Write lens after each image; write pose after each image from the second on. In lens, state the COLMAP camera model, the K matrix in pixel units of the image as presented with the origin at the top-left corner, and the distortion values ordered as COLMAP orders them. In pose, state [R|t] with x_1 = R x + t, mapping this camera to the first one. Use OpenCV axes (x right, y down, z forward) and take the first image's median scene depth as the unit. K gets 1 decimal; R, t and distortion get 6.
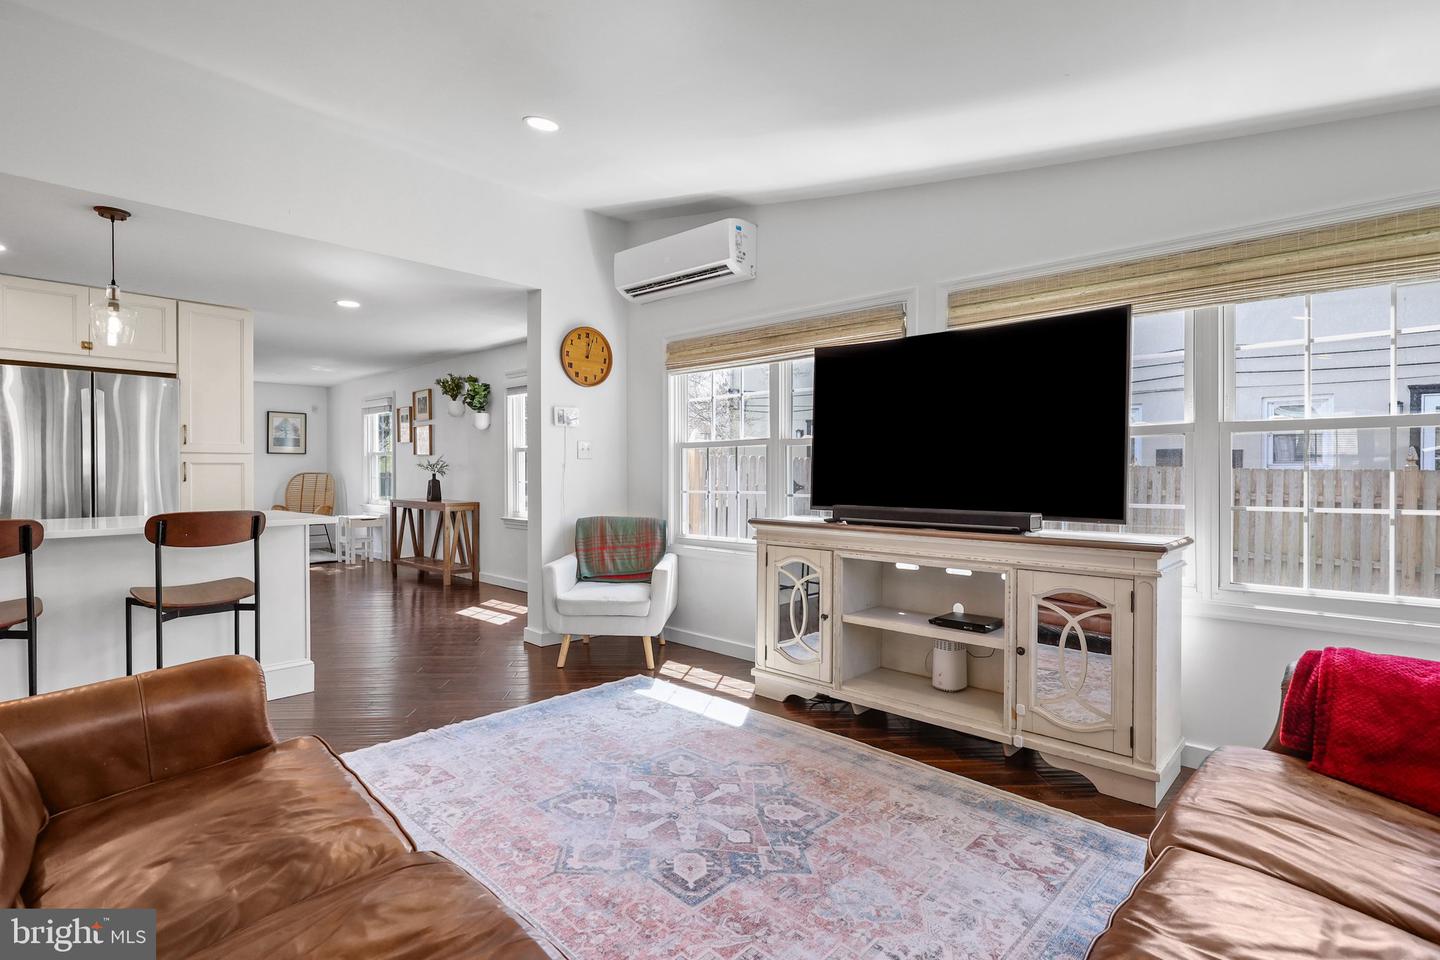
lens RADIAL K [[692.7, 0, 720.0], [0, 692.7, 478.7], [0, 0, 1]] dist [0.000974, 0.000806]
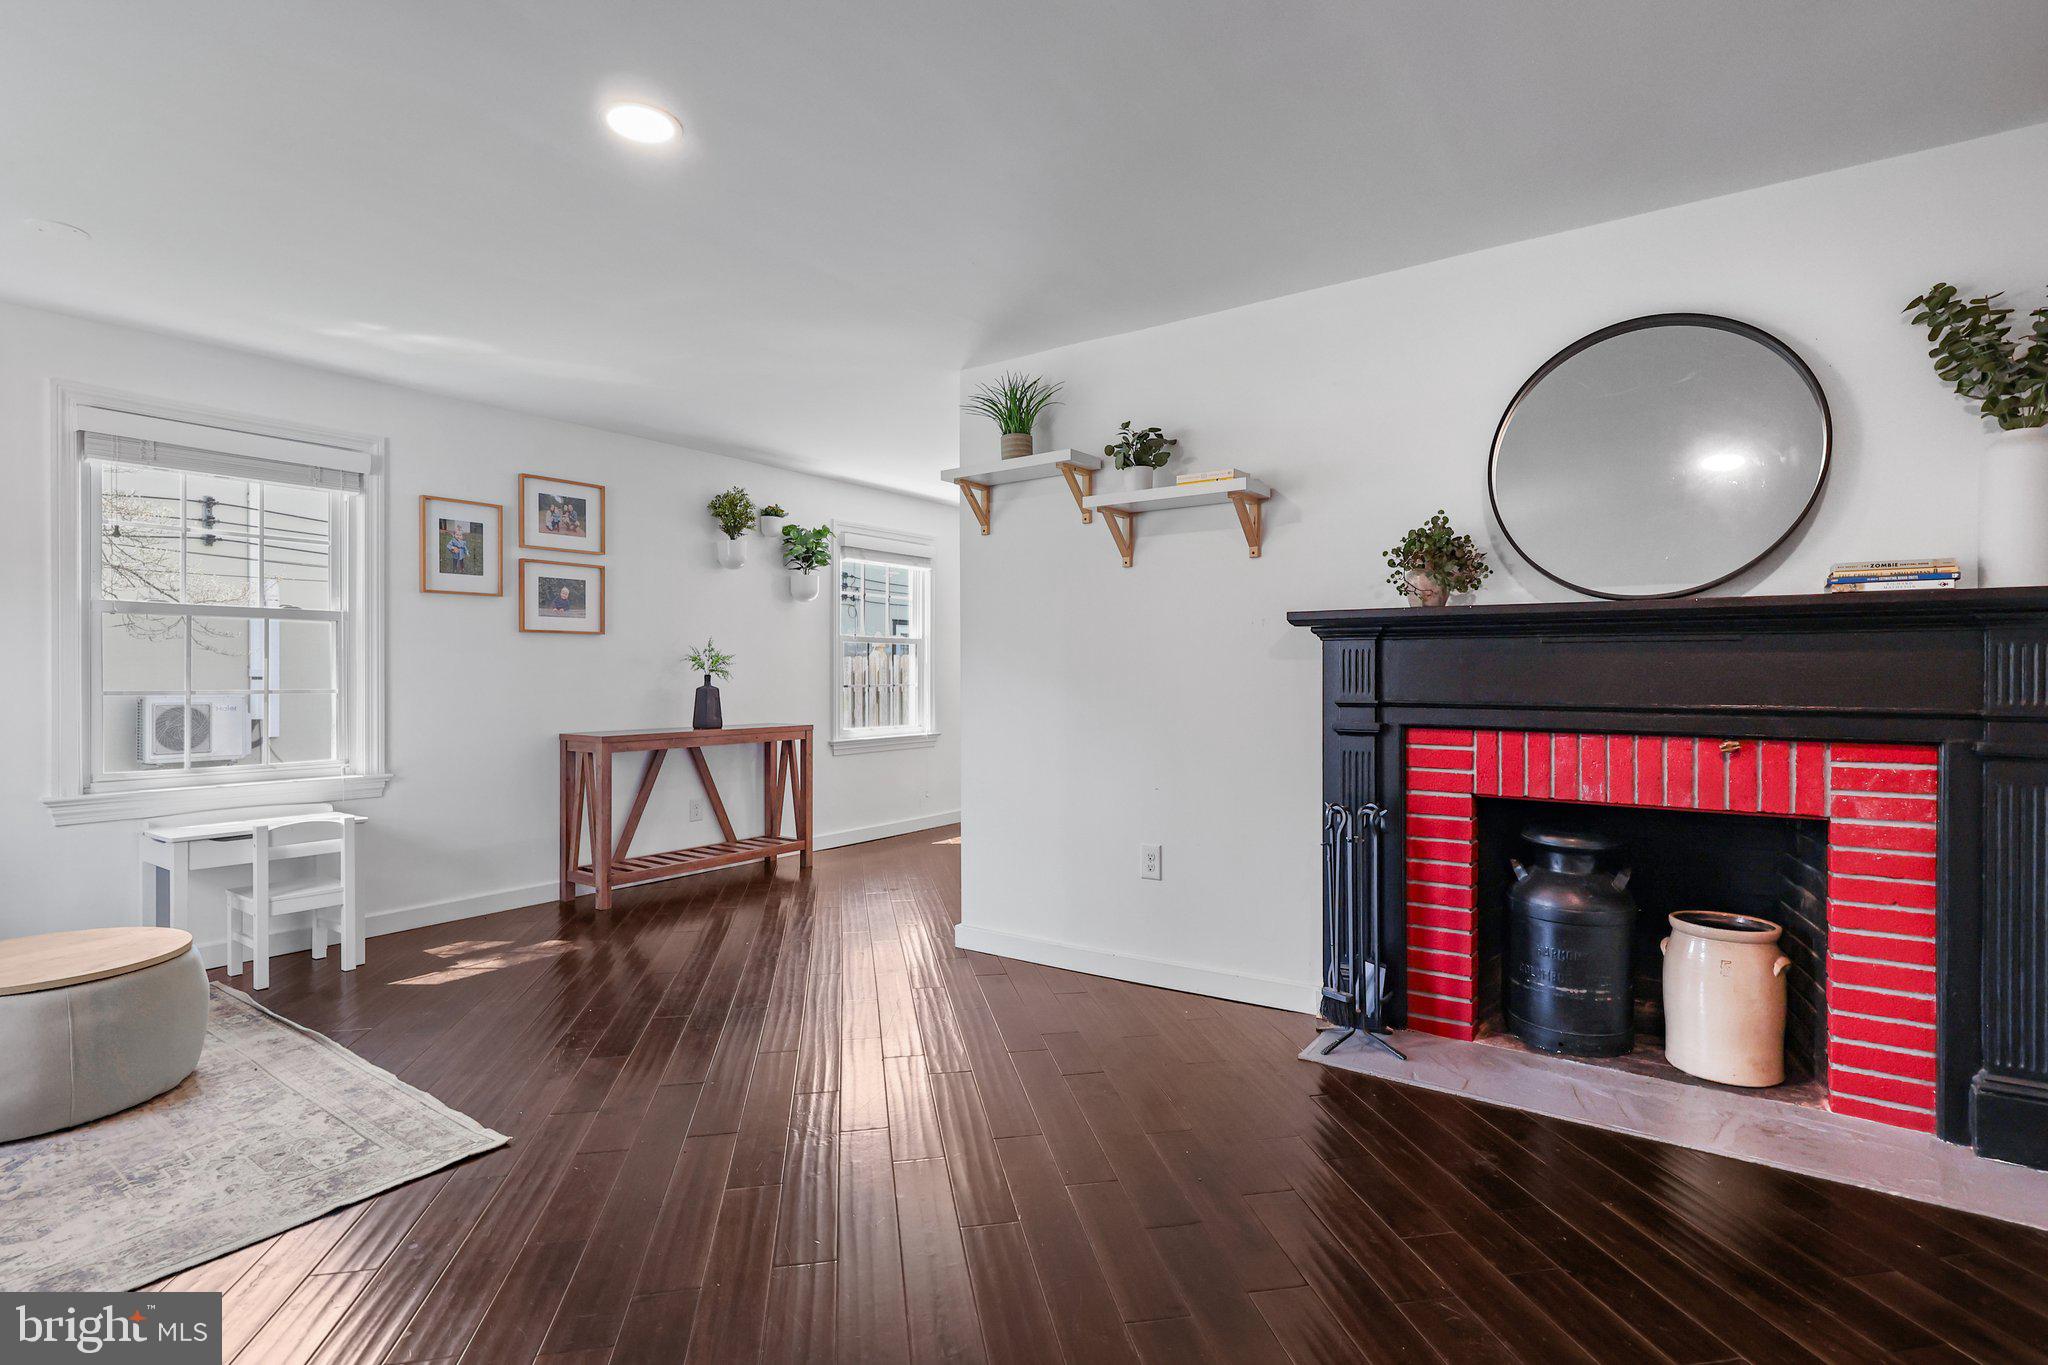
lens RADIAL K [[985.2, 0, 1019.9], [0, 985.2, 683.1], [0, 0, 1]] dist [0.000974, 0.000806]
pose [[-0.149312, -0.010751, 0.988732, -2.978492], [0.013518, 0.999825, 0.012913, -0.019958], [-0.988698, 0.015293, -0.149141, 2.255899]]
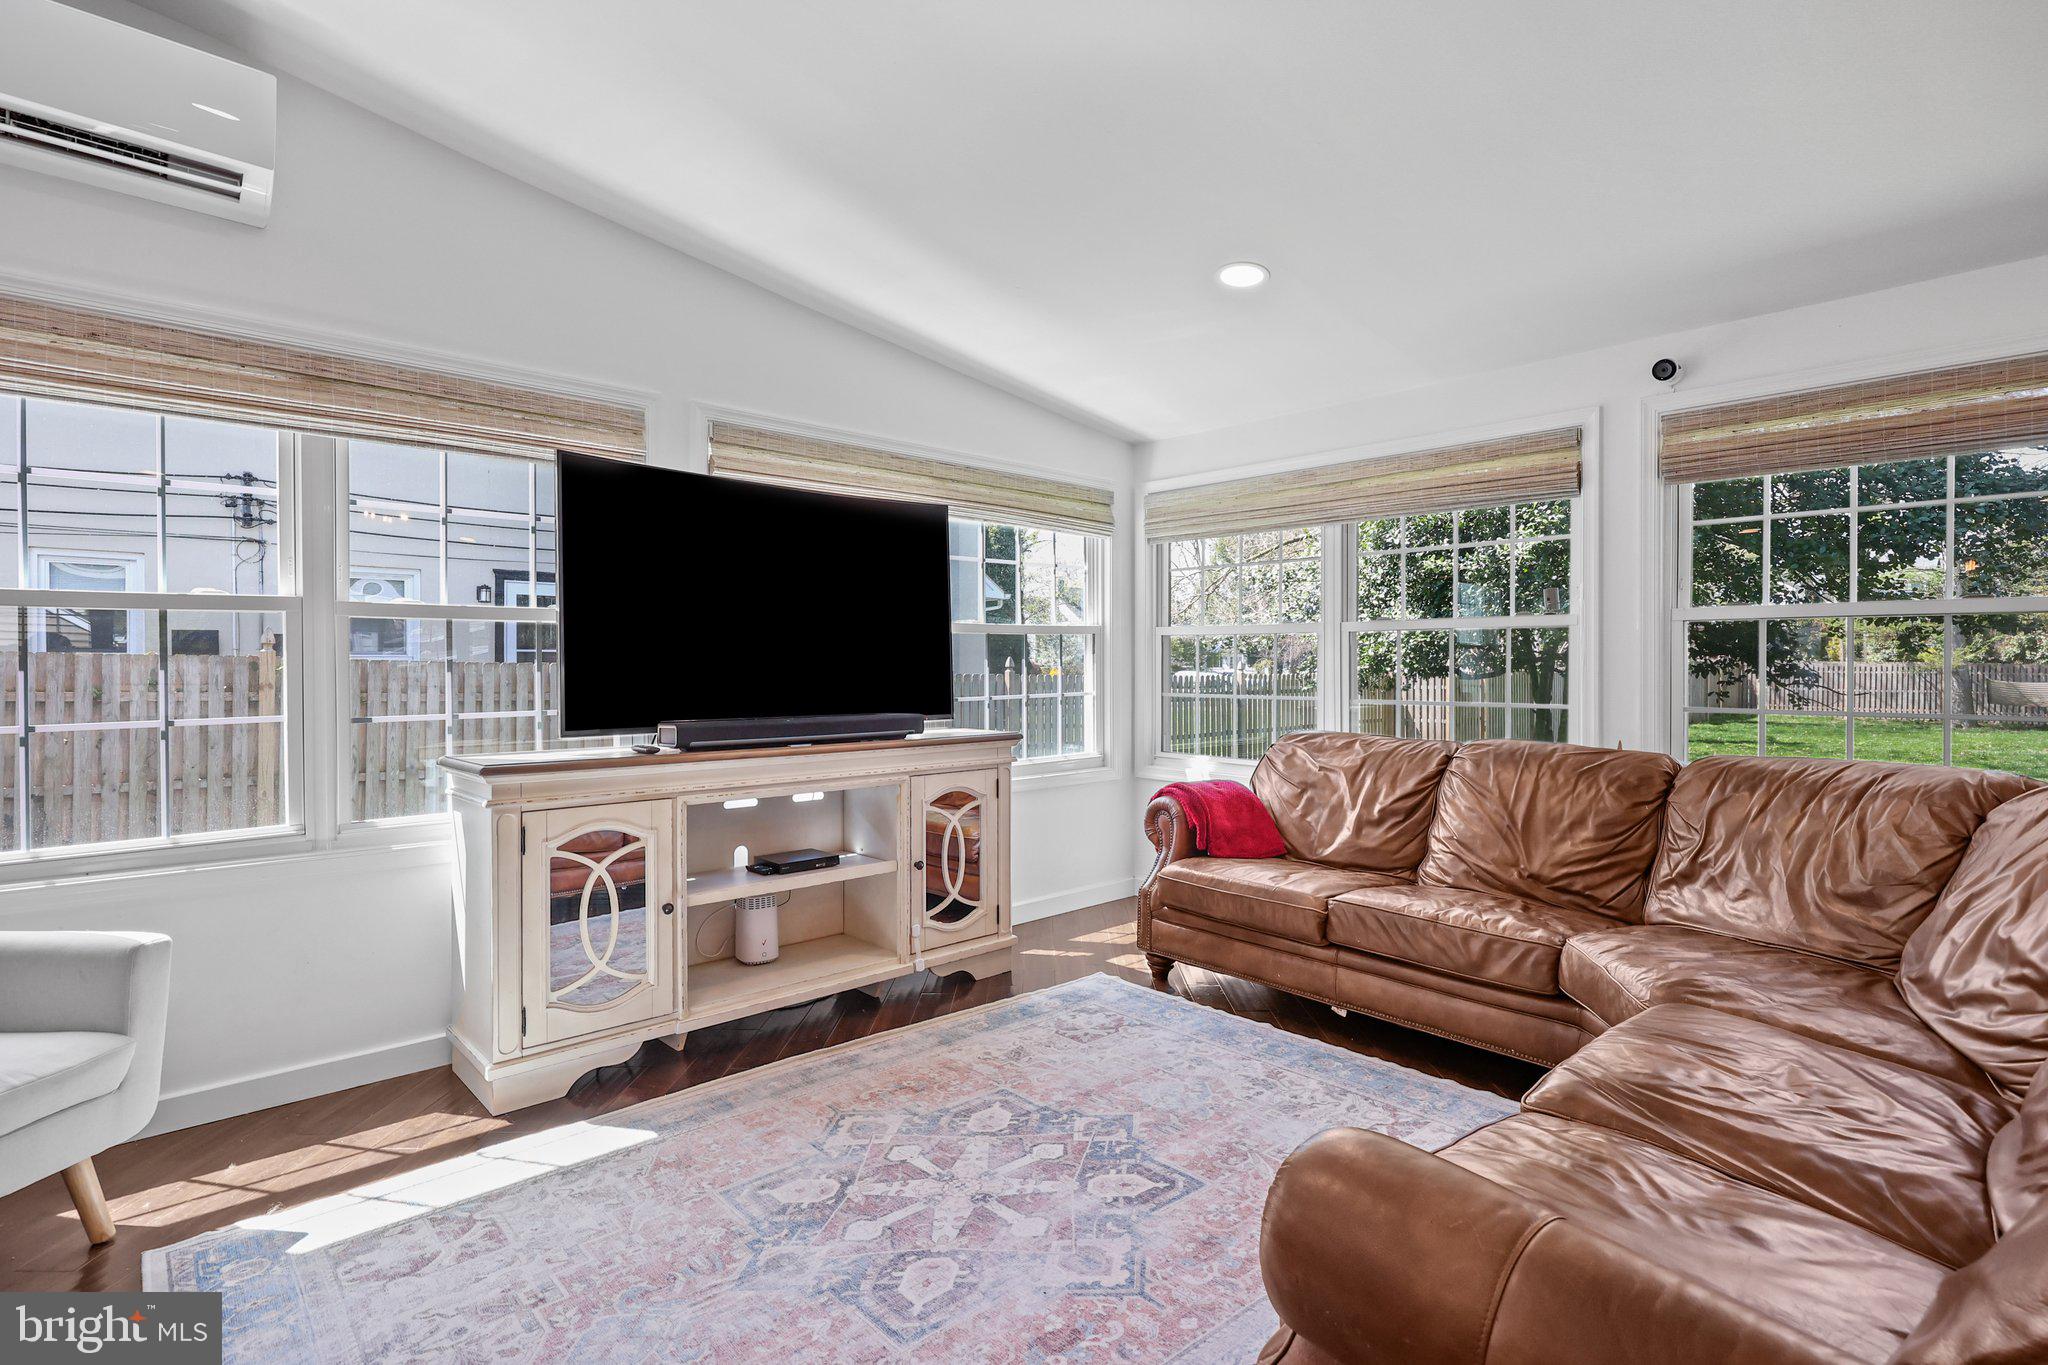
lens RADIAL K [[985.2, 0, 1034.0], [0, 985.2, 670.8], [0, 0, 1]] dist [0.000974, 0.000806]
pose [[0.080860, -0.008592, 0.996688, -0.790775], [0.011886, 0.999900, 0.007656, -0.014497], [-0.996655, 0.011228, 0.080954, 0.696224]]
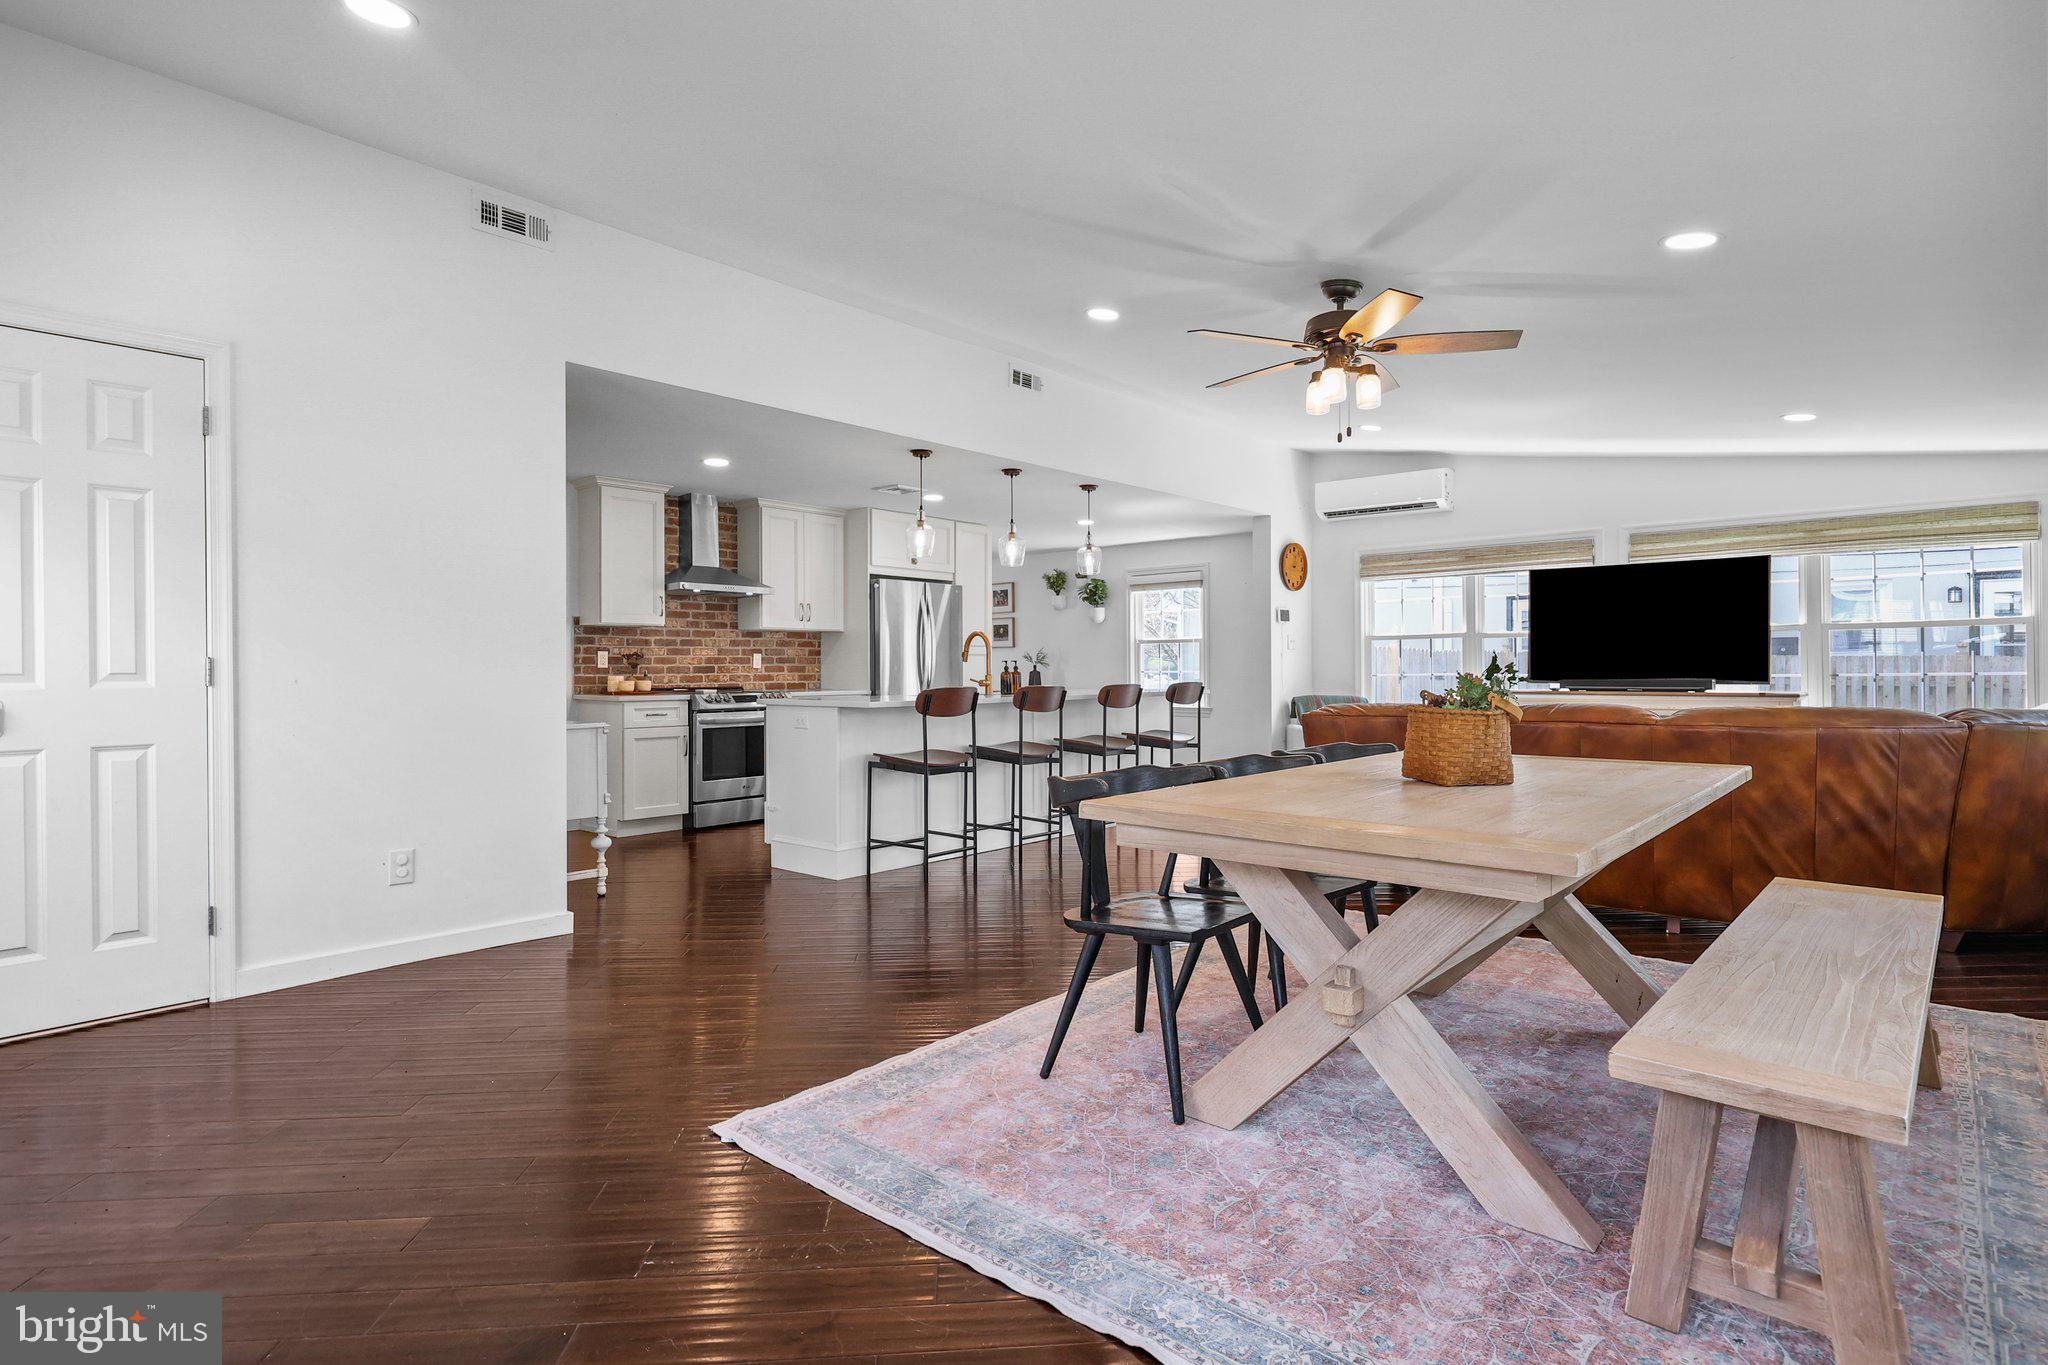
lens RADIAL K [[1035.0, 0, 1018.3], [0, 1035.0, 679.9], [0, 0, 1]] dist [0.011752, -0.000442]
pose [[0.999800, -0.005285, 0.019278, -1.203672], [0.005367, 0.999977, -0.004194, 0.051832], [-0.019256, 0.004297, 0.999805, -1.403335]]
